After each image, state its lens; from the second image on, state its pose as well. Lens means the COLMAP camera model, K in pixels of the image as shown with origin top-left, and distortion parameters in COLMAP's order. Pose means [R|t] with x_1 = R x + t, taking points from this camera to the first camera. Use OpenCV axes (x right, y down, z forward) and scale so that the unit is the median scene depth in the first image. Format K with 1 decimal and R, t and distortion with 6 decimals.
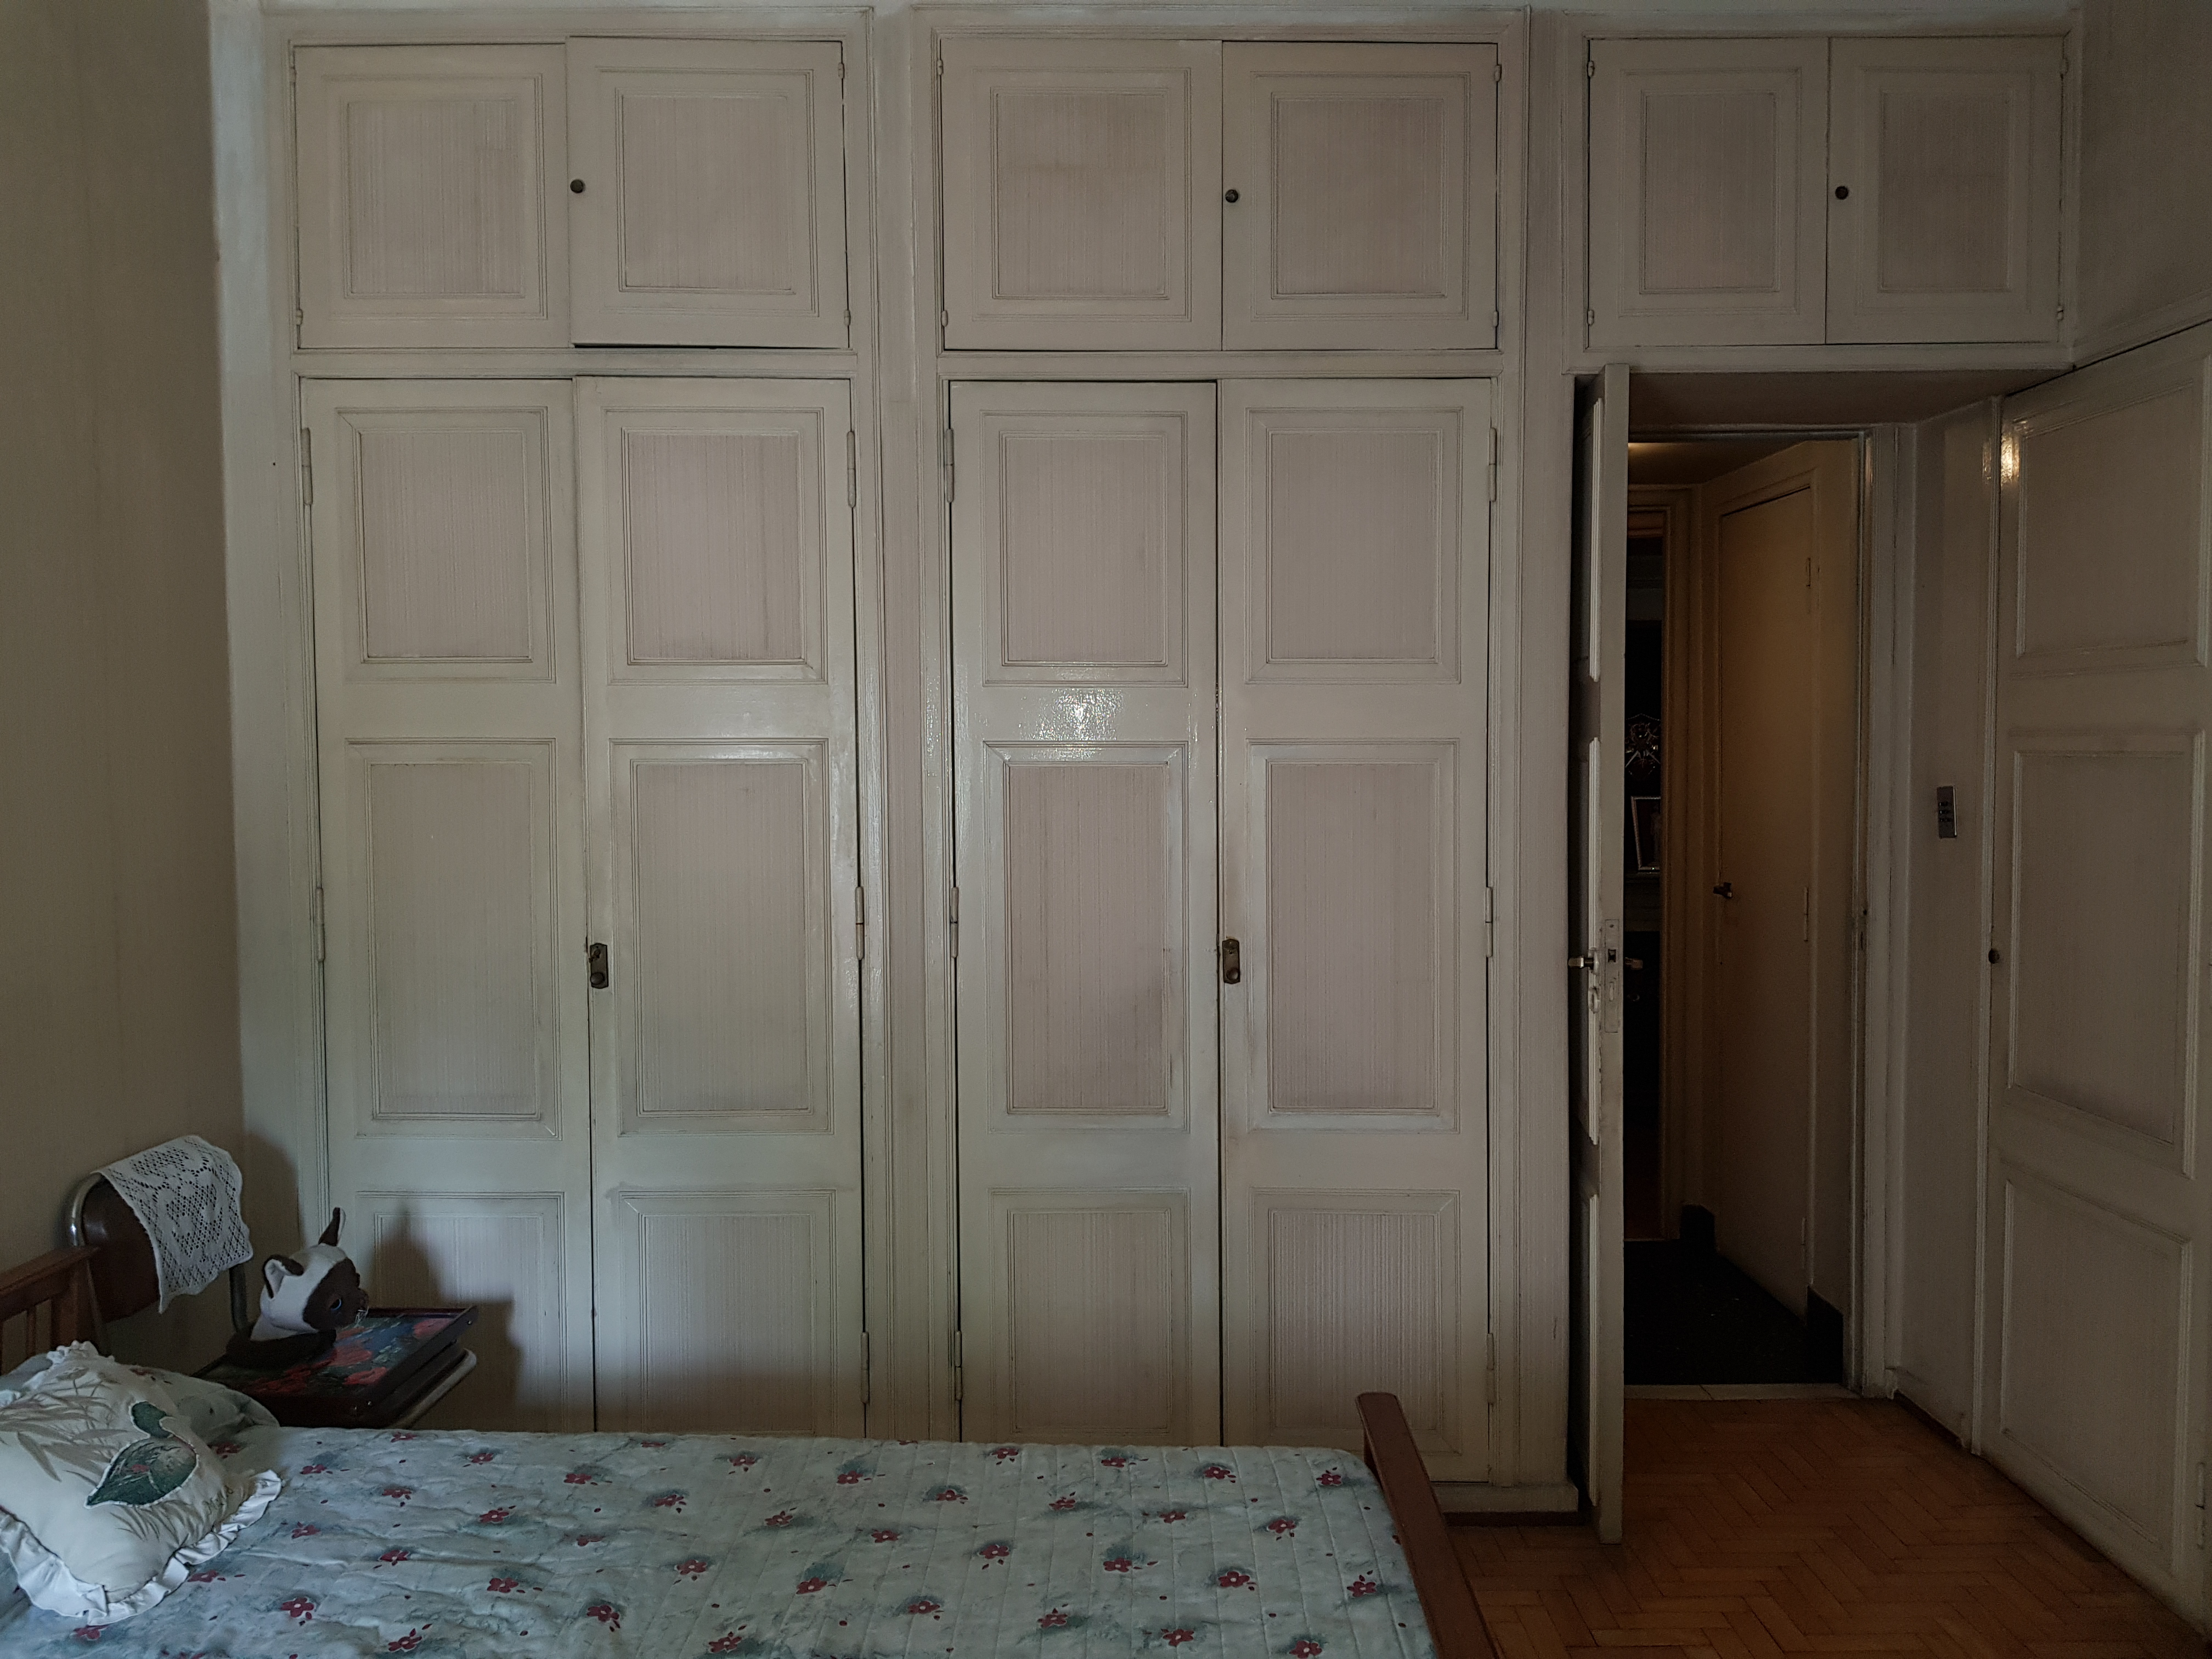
lens RADIAL K [[1711.3, 0, 1109.3], [0, 1711.3, 847.4], [0, 0, 1]] dist [0.112090, -0.173544]
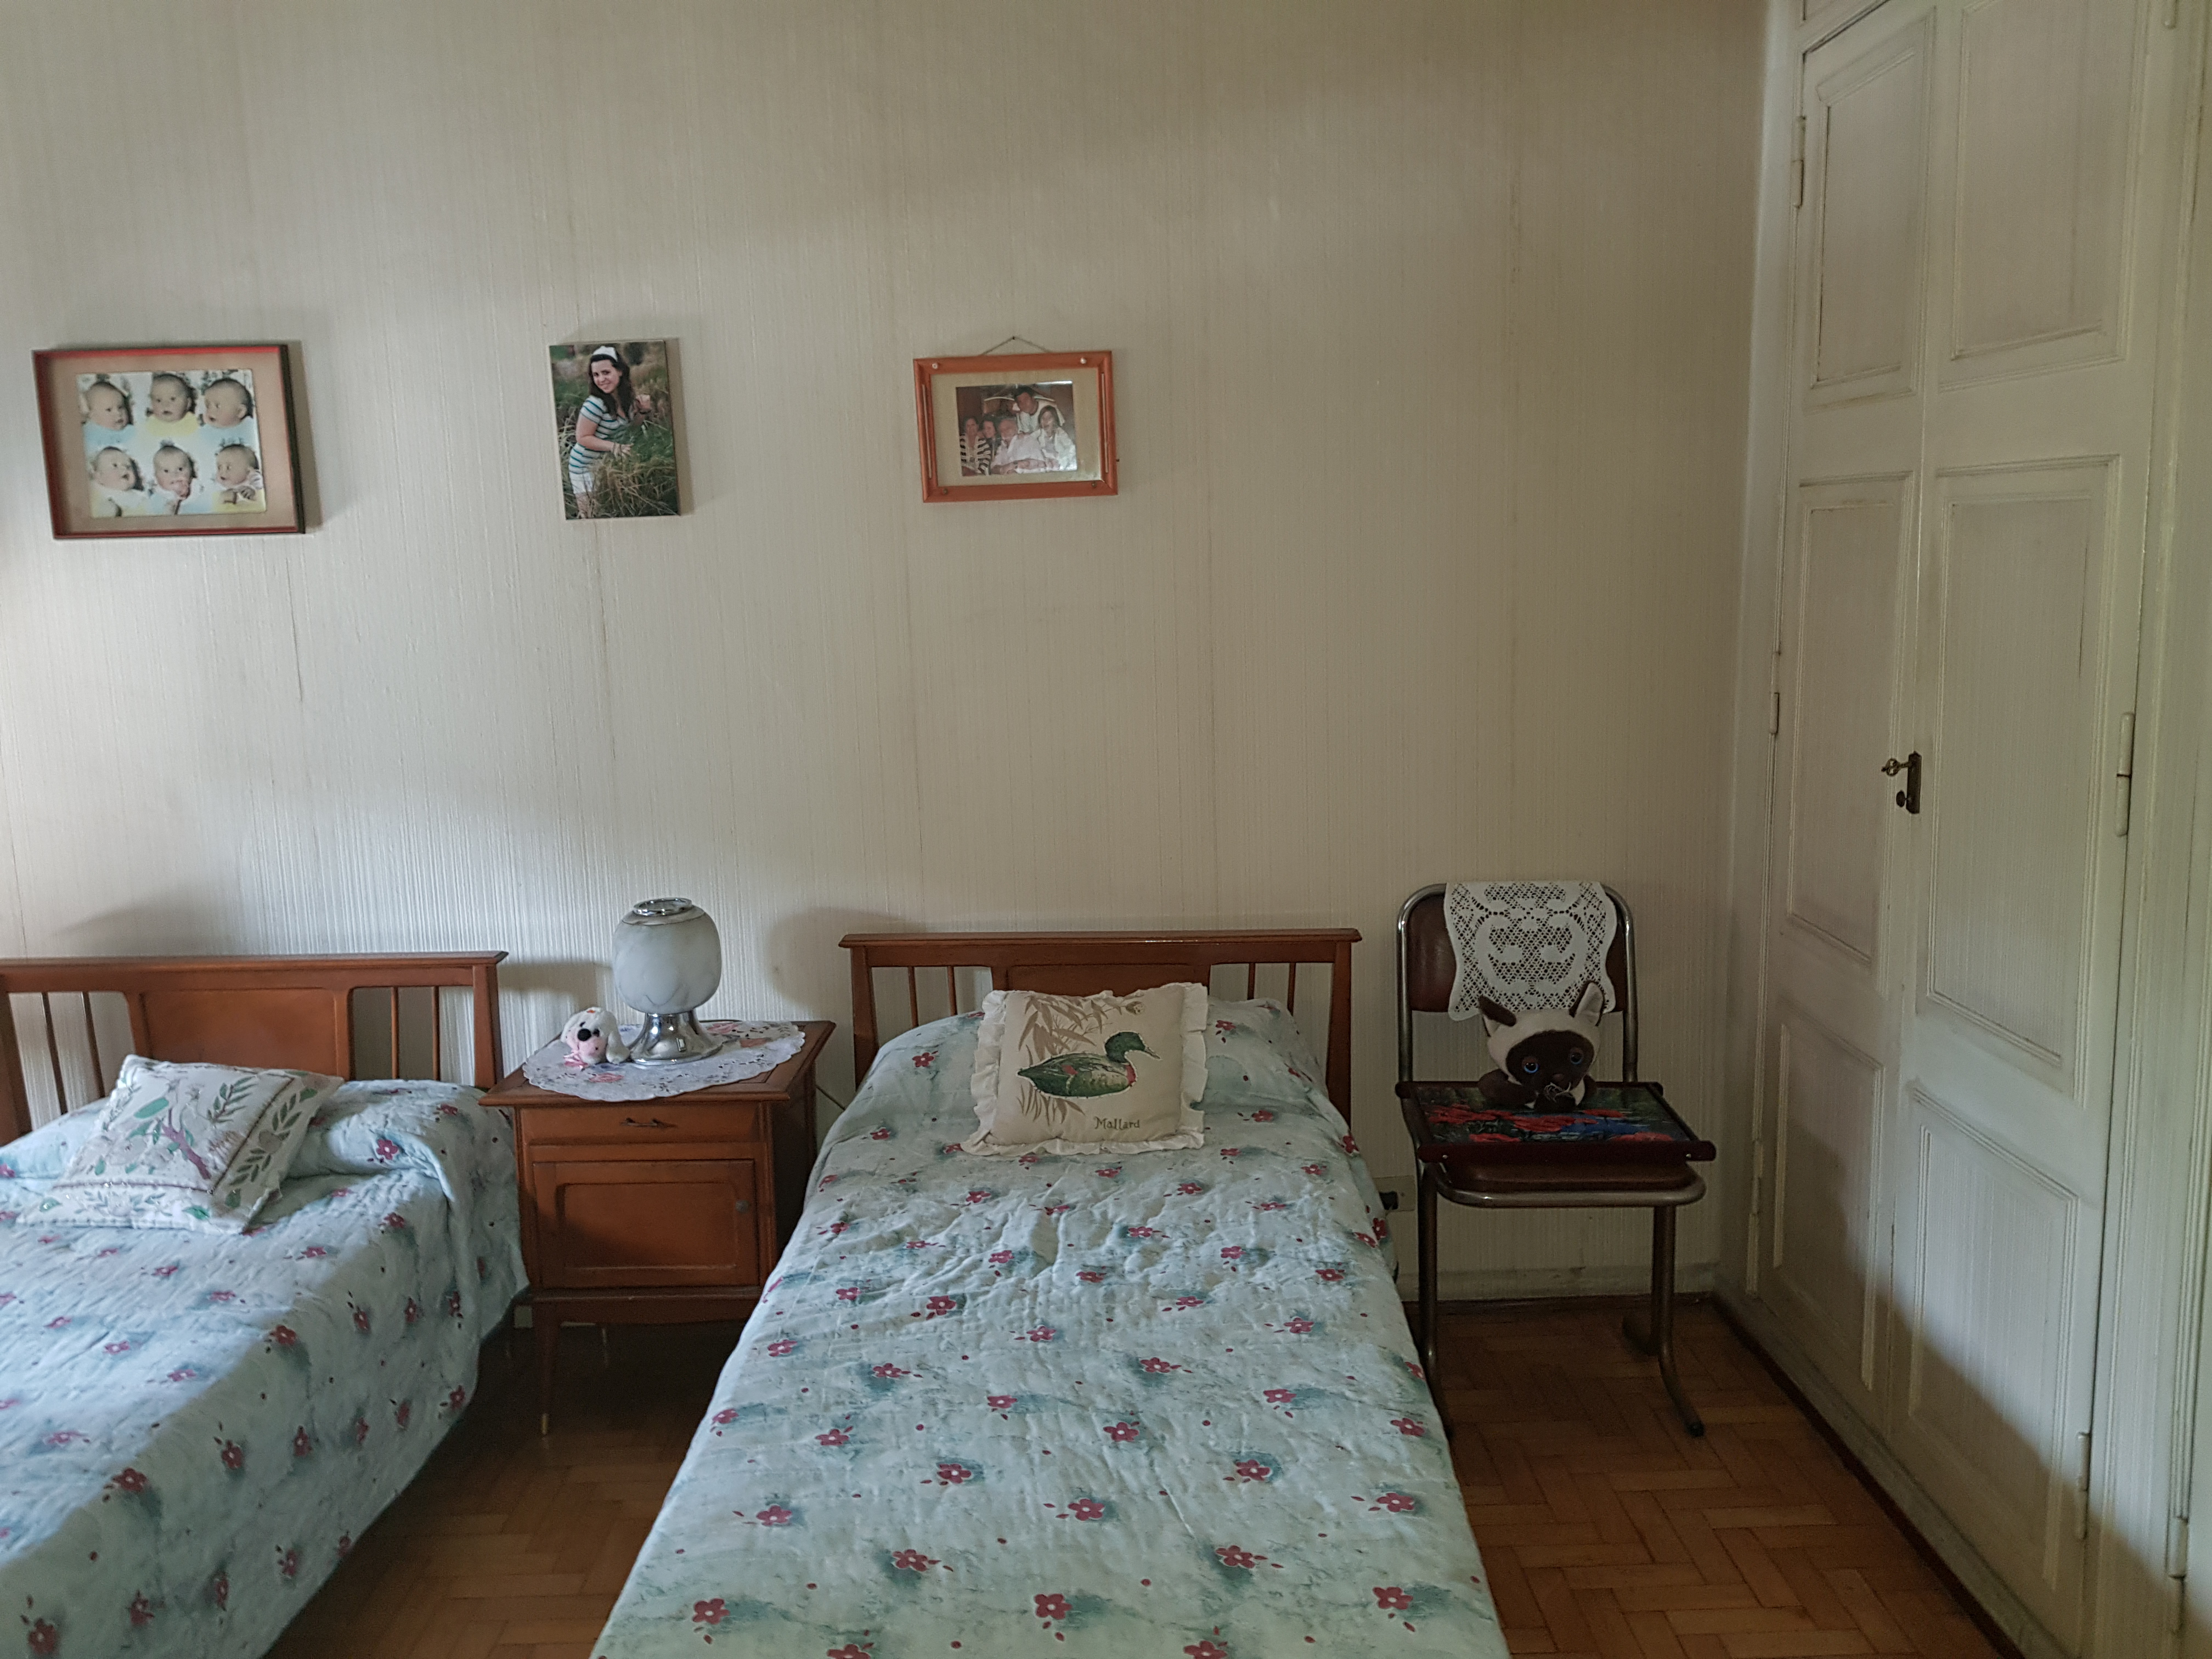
lens RADIAL K [[1711.3, 0, 1109.3], [0, 1711.3, 847.4], [0, 0, 1]] dist [0.112090, -0.173544]
pose [[0.037667, 0.182845, -0.982420, 0.633512], [-0.048251, 0.982304, 0.180973, -0.033770], [0.998125, 0.040586, 0.045823, 0.927794]]
